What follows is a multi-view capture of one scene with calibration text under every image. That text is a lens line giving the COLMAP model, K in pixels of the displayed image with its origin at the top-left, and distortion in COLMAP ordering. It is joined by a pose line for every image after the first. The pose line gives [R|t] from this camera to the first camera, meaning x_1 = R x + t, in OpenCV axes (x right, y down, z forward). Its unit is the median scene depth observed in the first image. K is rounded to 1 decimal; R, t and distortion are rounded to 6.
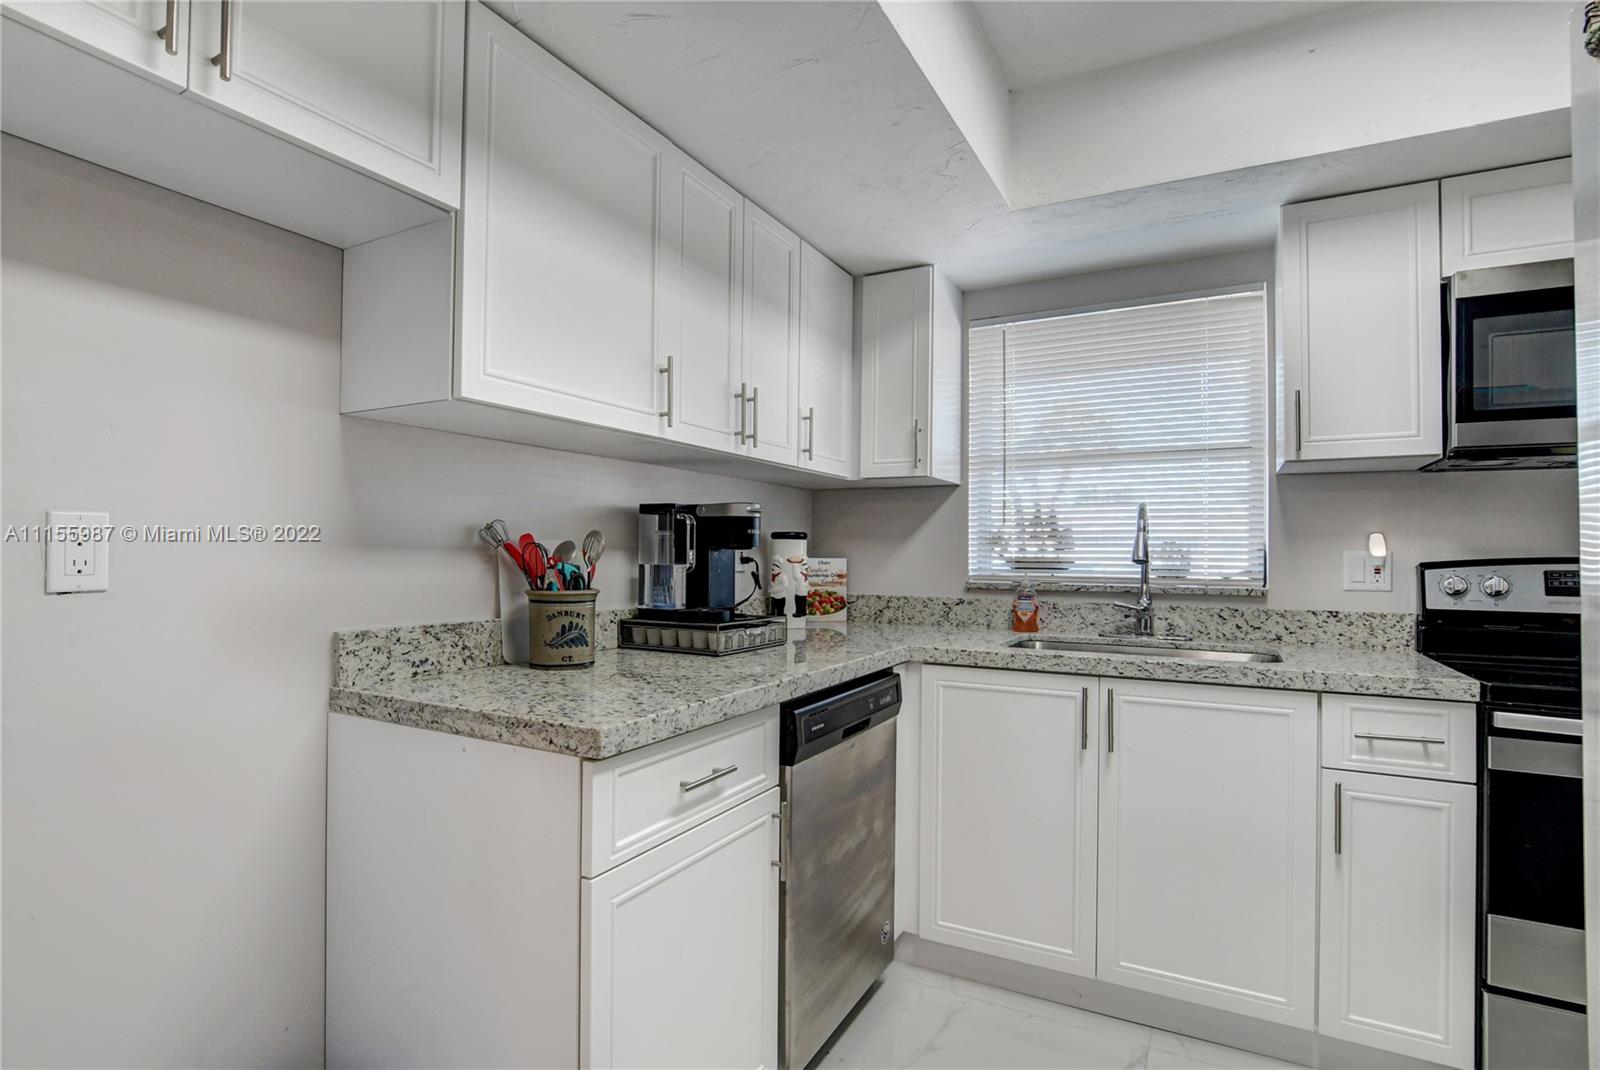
lens RADIAL K [[787.3, 0, 785.8], [0, 787.3, 539.0], [0, 0, 1]] dist [-0.030693, 0.008451]
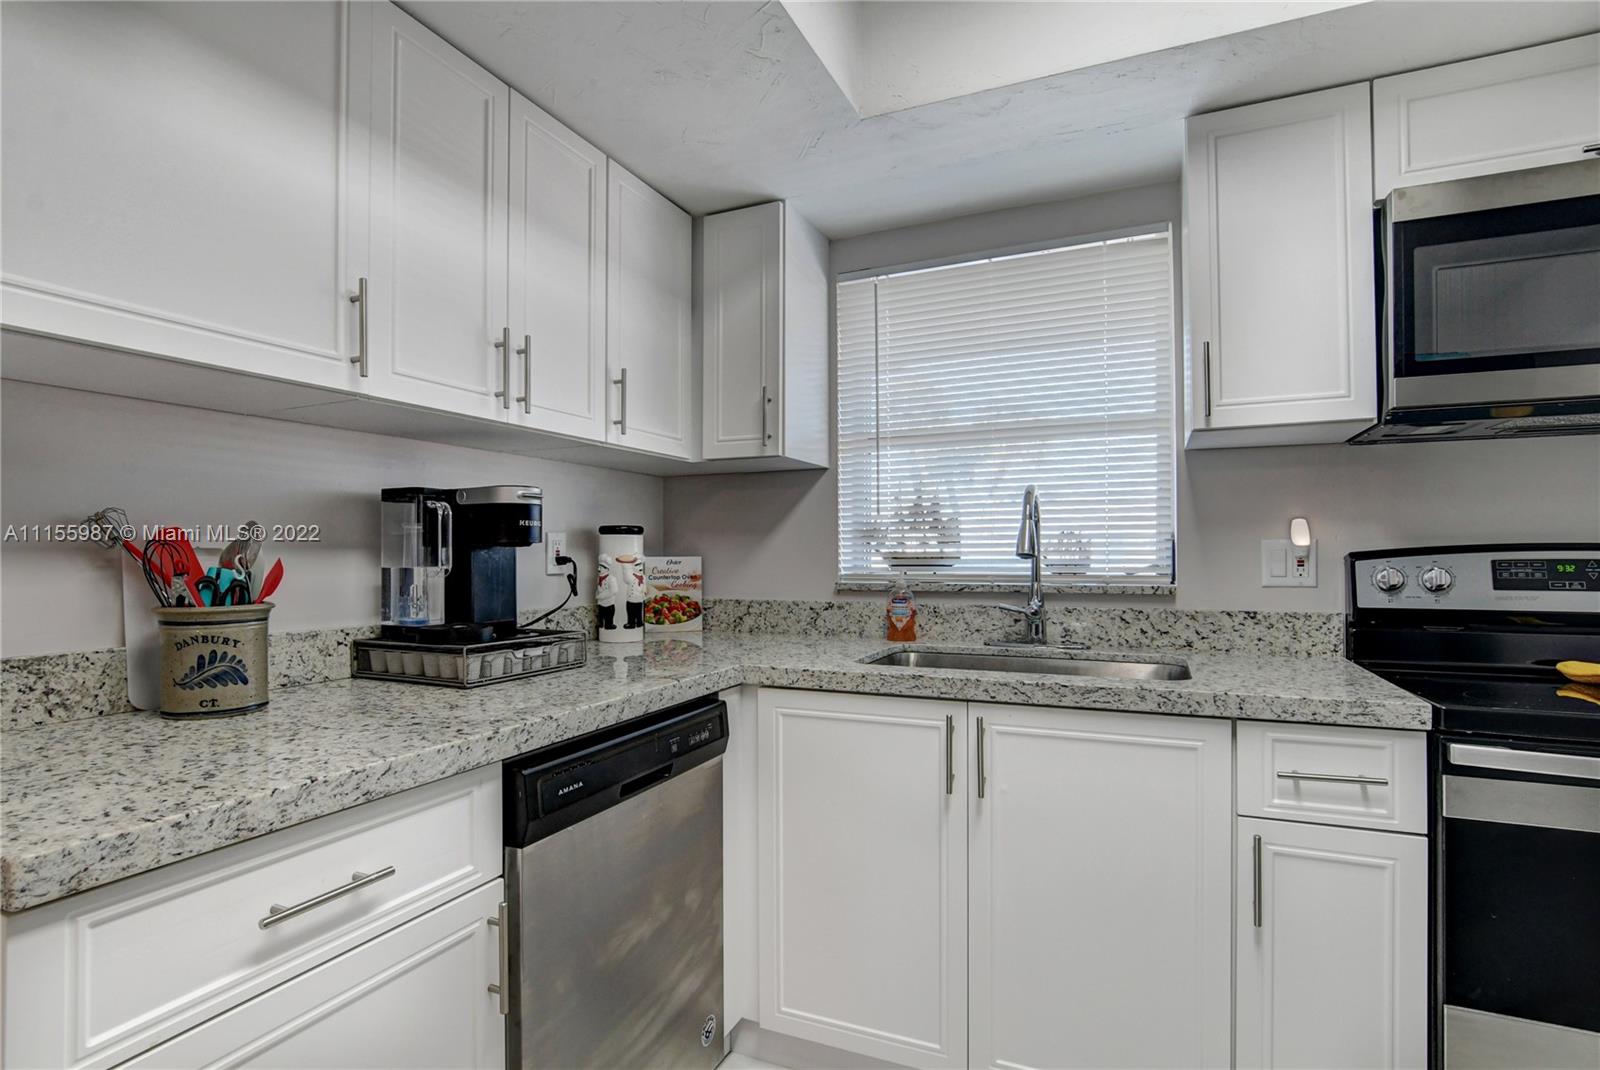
lens RADIAL K [[787.3, 0, 788.0], [0, 787.3, 544.2], [0, 0, 1]] dist [-0.030693, 0.008451]
pose [[0.996998, -0.012393, 0.076435, 0.150960], [0.011813, 0.999898, 0.008025, 0.007912], [-0.076527, -0.007098, 0.997042, 0.210636]]
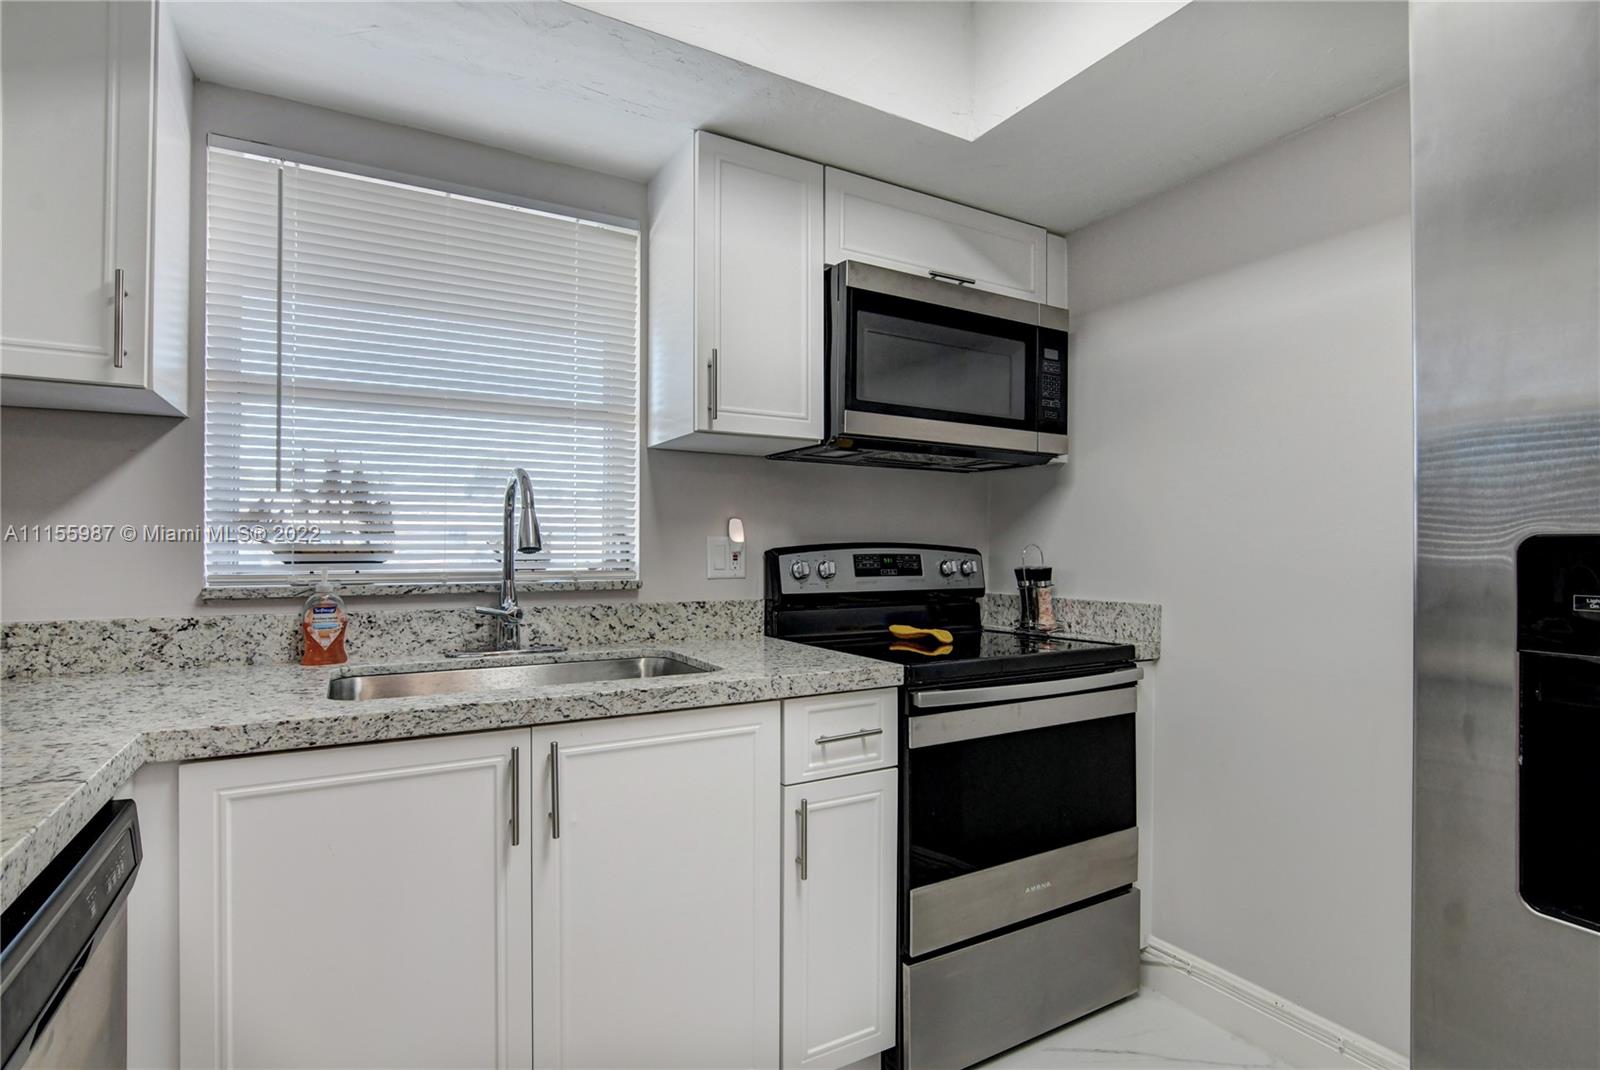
lens RADIAL K [[787.3, 0, 798.9], [0, 787.3, 547.4], [0, 0, 1]] dist [-0.030693, 0.008451]
pose [[0.512850, -0.006054, 0.858457, -0.041094], [-0.014937, 0.999761, 0.015974, 0.012521], [-0.858348, -0.021015, 0.512637, 0.449950]]
